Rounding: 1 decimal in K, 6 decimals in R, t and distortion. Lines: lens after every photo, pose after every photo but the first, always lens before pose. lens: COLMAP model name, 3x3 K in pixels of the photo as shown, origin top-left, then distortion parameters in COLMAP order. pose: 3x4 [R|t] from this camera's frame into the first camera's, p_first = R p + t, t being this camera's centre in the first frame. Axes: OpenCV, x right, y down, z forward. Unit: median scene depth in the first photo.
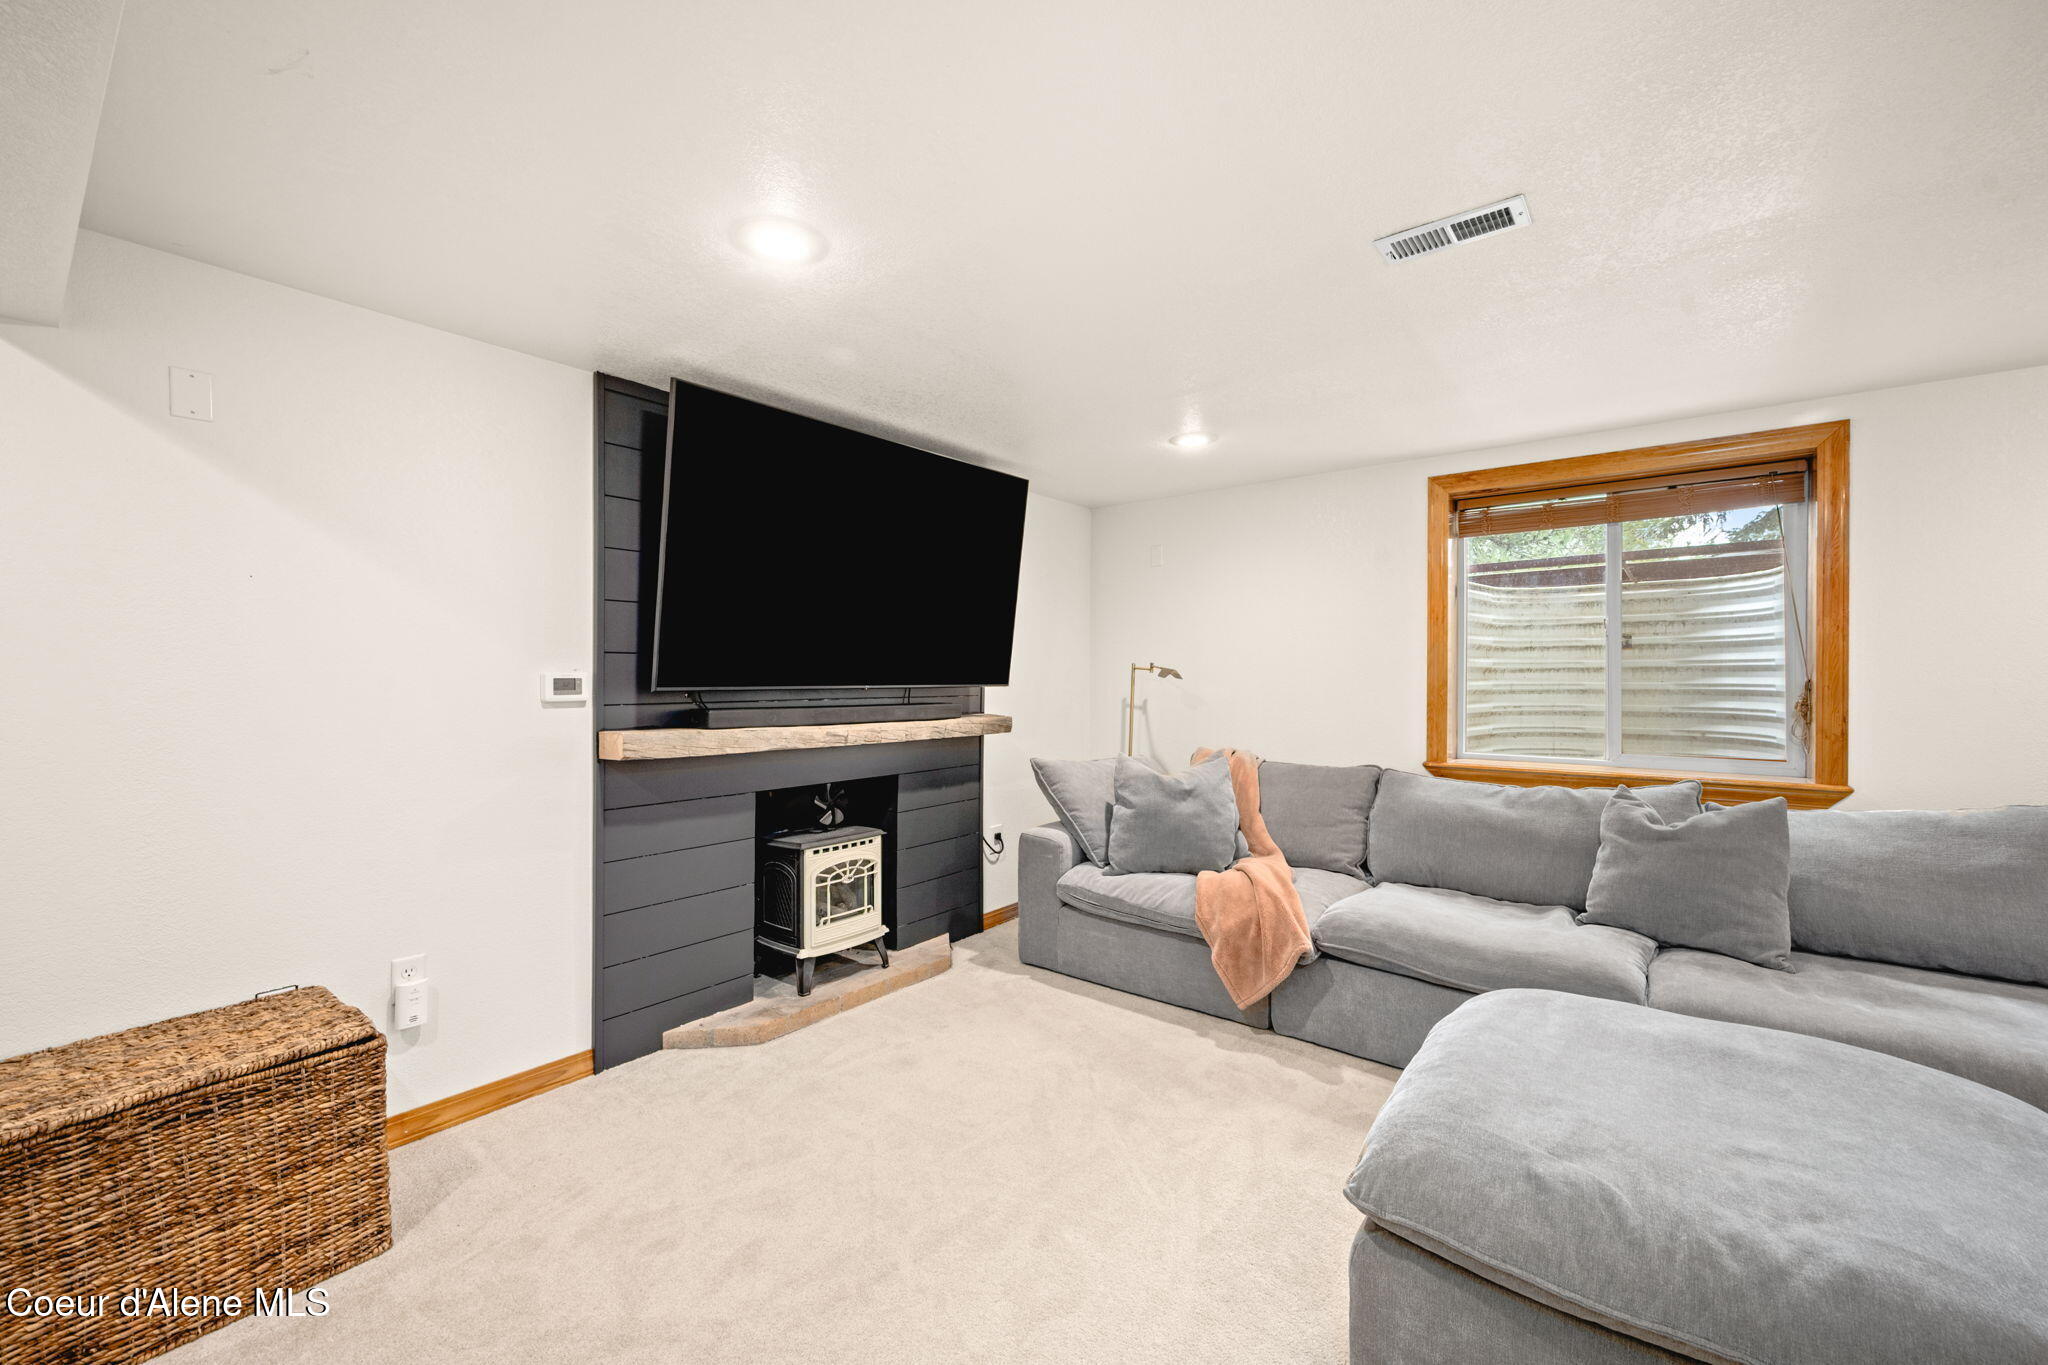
lens RADIAL K [[819.8, 0, 1024.0], [0, 819.8, 682.5], [0, 0, 1]] dist [0.000282, 0.000812]
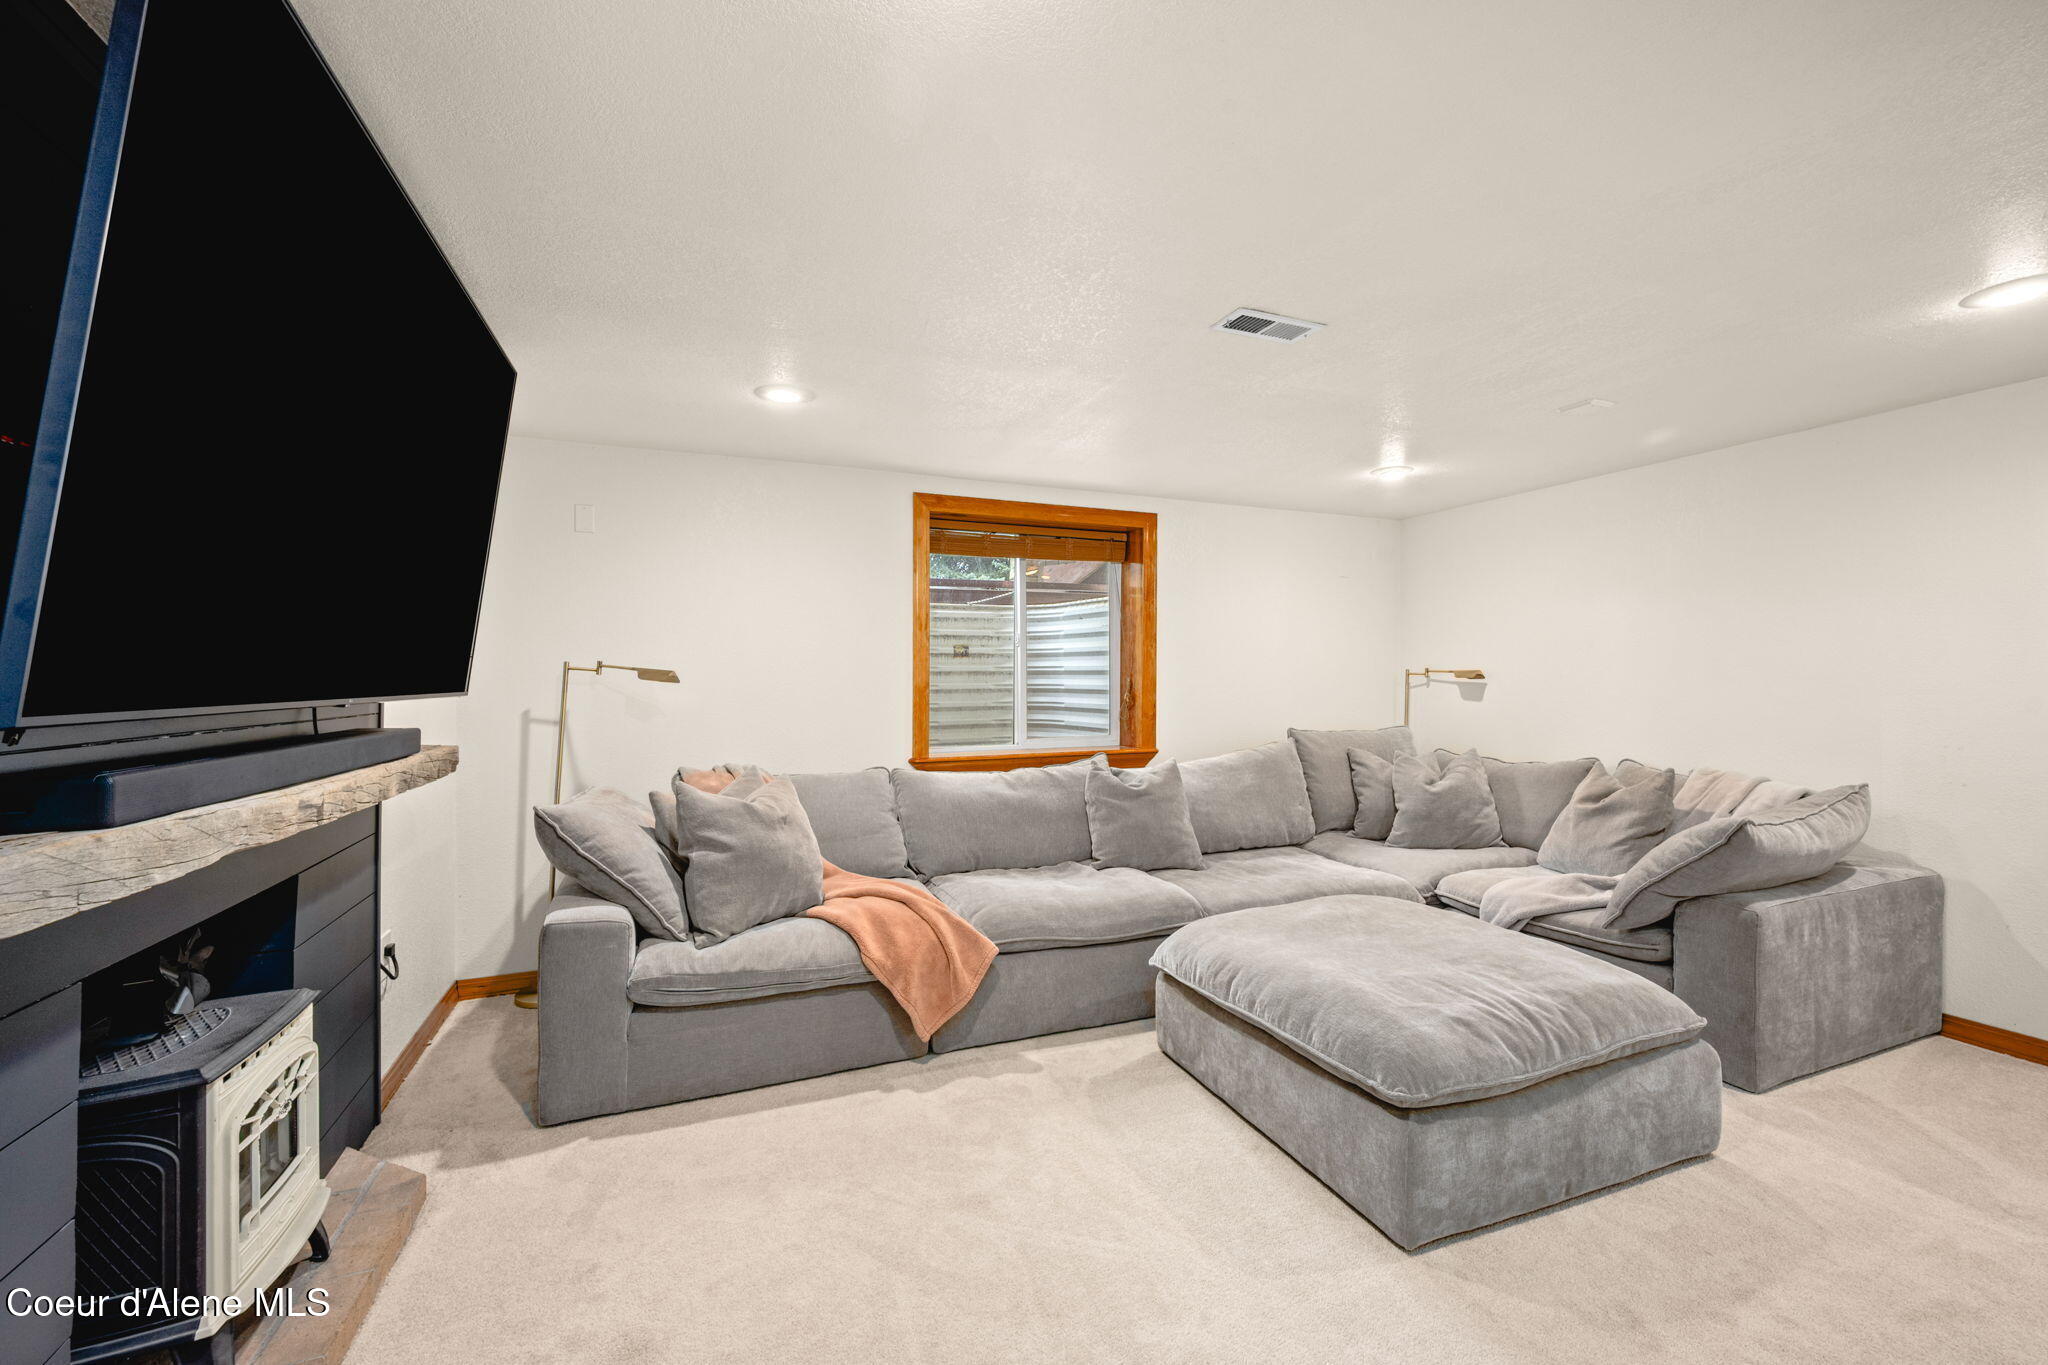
lens RADIAL K [[824.3, 0, 1031.5], [0, 824.3, 681.9], [0, 0, 1]] dist [0.001532, 0.000167]
pose [[0.482001, -0.005087, 0.876156, -0.437387], [0.008004, 0.999967, 0.001402, -0.004314], [-0.876134, 0.006337, 0.482026, 0.404832]]
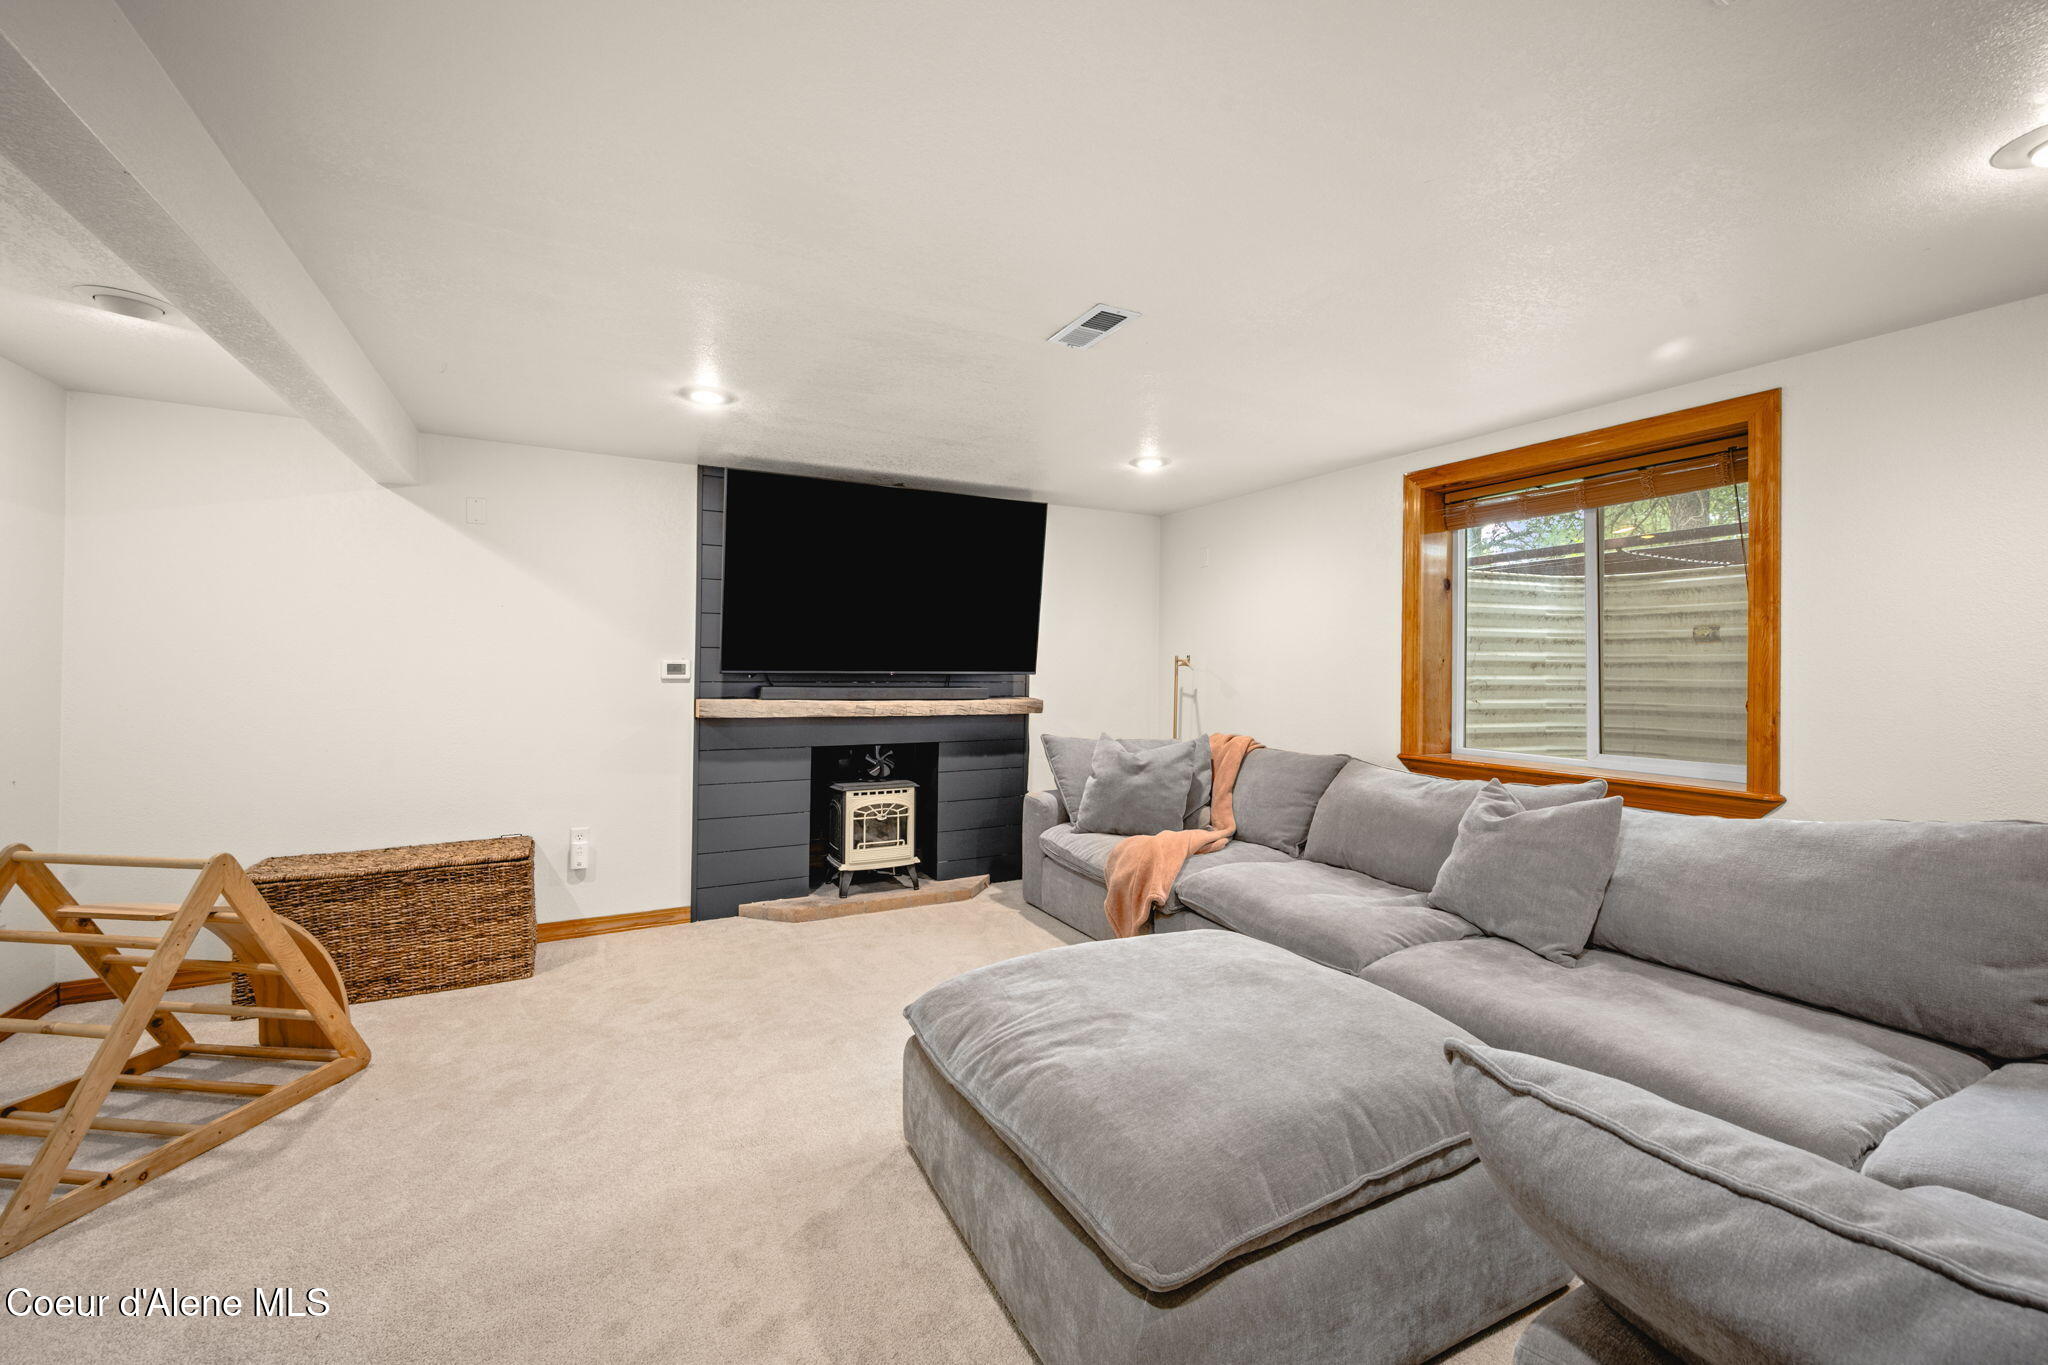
lens RADIAL K [[821.1, 0, 1025.1], [0, 821.1, 666.2], [0, 0, 1]] dist [0.000241, 0.000014]
pose [[0.918554, 0.008763, -0.395199, 0.541581], [-0.012641, 0.999894, -0.007210, 0.001839], [0.395094, 0.011619, 0.918567, -0.139340]]
